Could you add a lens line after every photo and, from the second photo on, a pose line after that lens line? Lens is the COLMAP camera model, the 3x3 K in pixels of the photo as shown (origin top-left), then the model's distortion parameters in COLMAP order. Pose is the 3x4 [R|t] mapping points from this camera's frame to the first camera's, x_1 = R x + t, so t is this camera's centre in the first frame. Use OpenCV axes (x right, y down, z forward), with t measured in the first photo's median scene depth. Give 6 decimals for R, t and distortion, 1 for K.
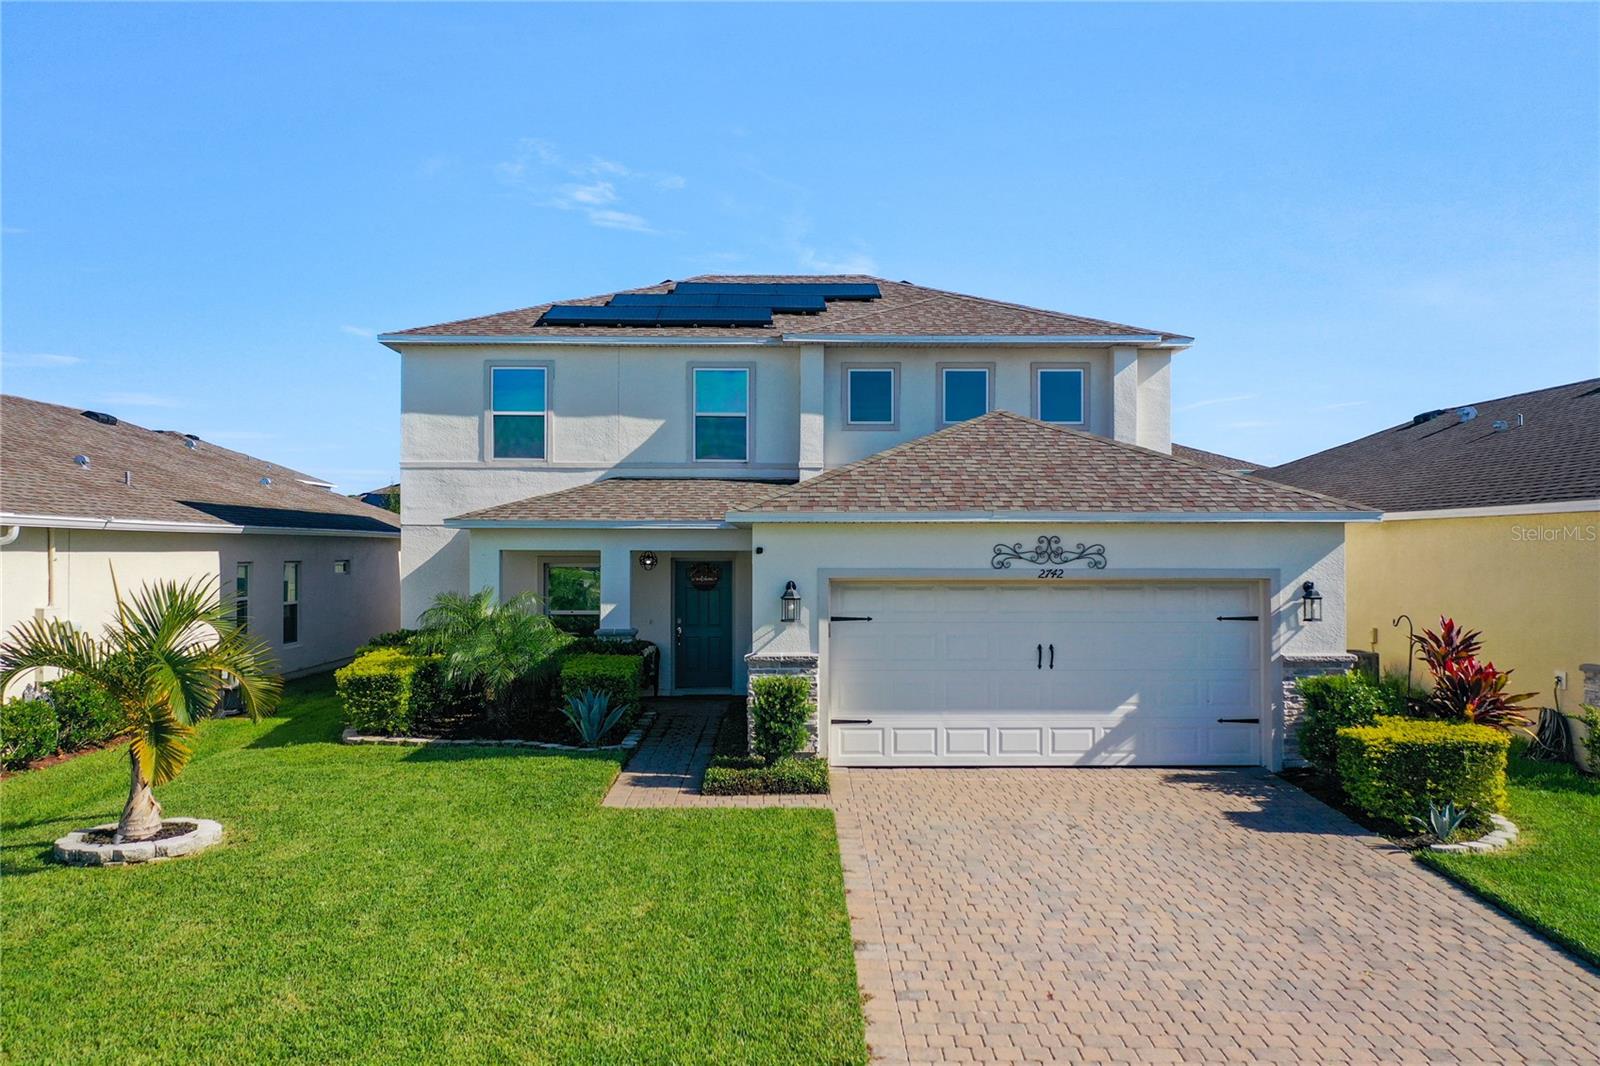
lens RADIAL K [[1283.1, 0, 811.4], [0, 1283.1, 536.5], [0, 0, 1]] dist [0.018902, 0.001511]
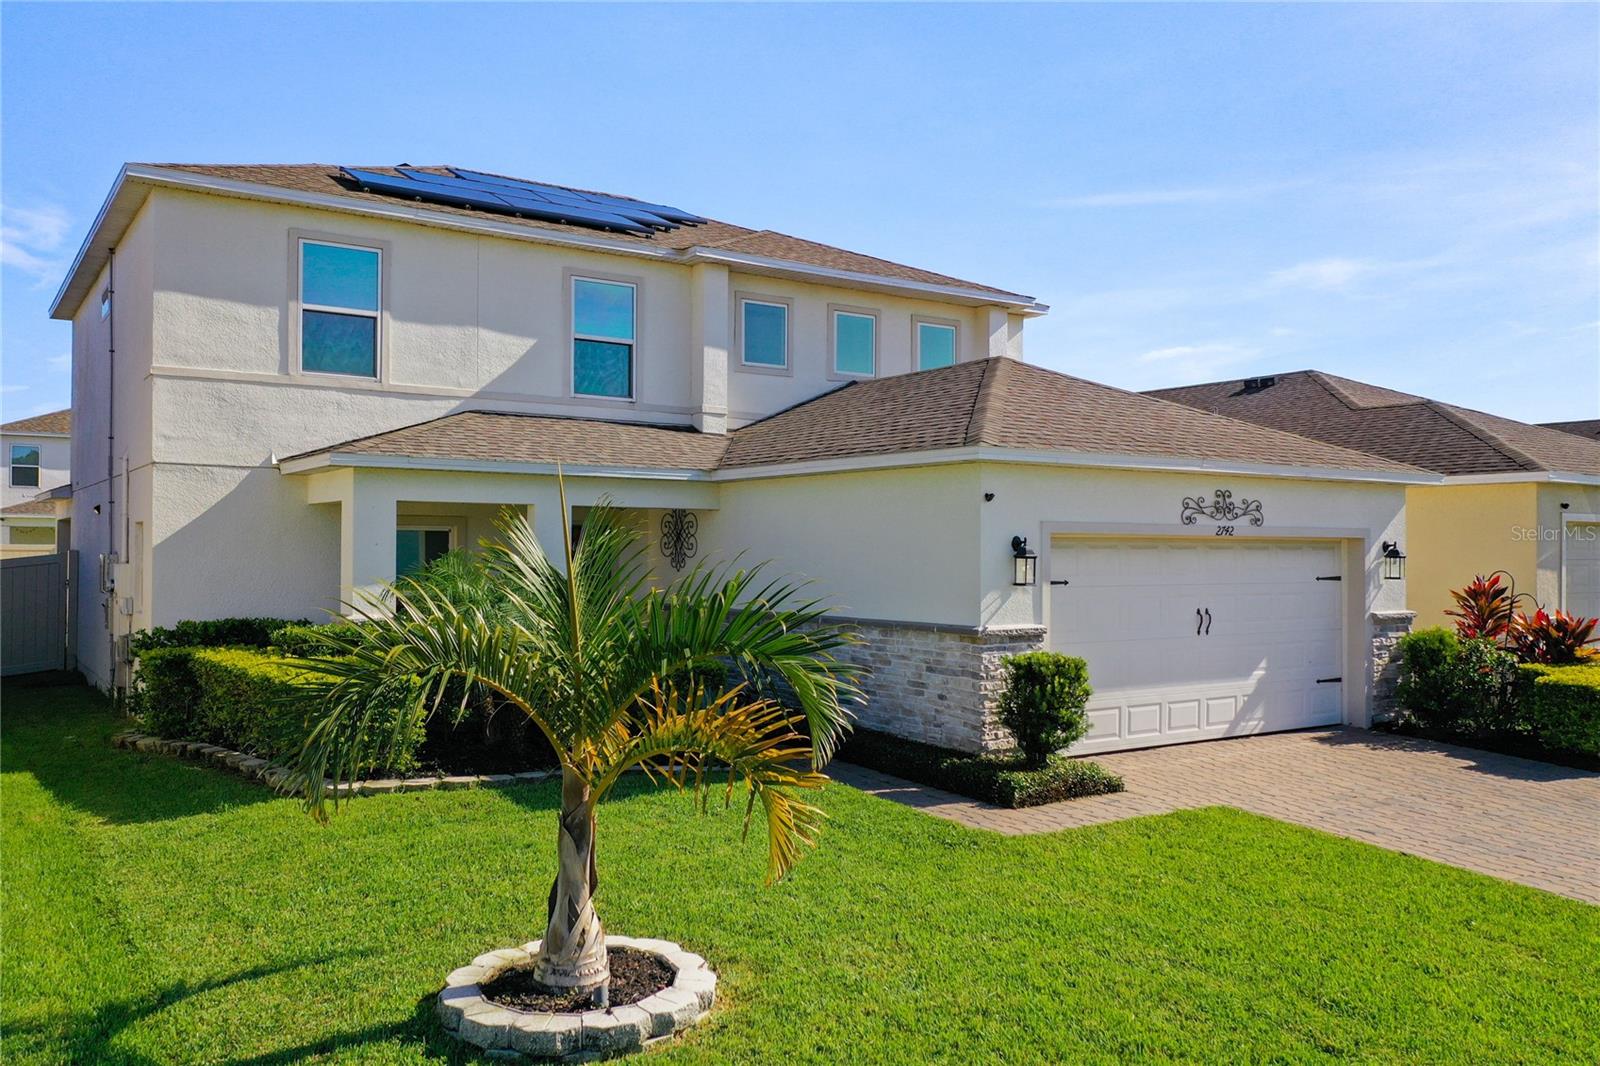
lens RADIAL K [[1283.1, 0, 811.4], [0, 1283.1, 536.5], [0, 0, 1]] dist [0.018902, 0.001511]
pose [[0.837994, 0.008428, 0.545615, -0.437169], [-0.009572, 0.999954, -0.000744, 0.028313], [-0.545596, -0.004599, 0.838036, 0.300662]]
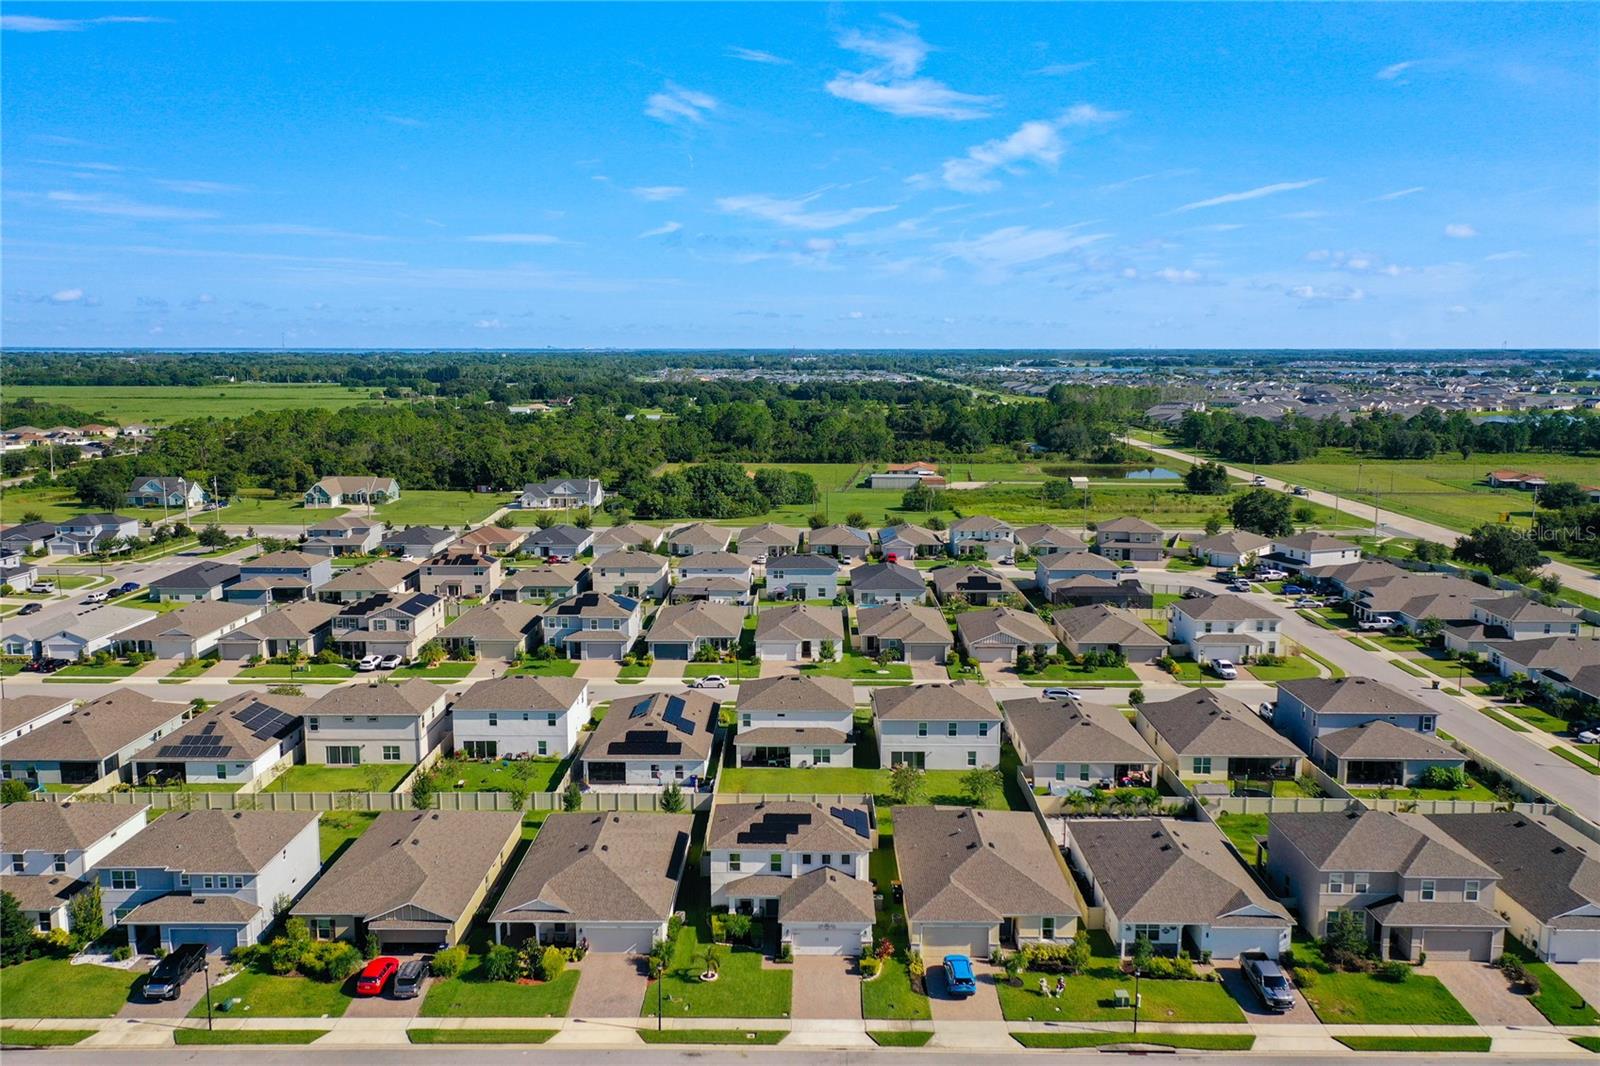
lens RADIAL K [[1283.1, 0, 811.4], [0, 1283.1, 536.5], [0, 0, 1]] dist [0.018902, 0.001511]
pose [[0.999620, 0.008306, -0.026296, 0.202787], [-0.003962, 0.986928, 0.161114, -2.344922], [0.027291, -0.160948, 0.986585, -4.026418]]
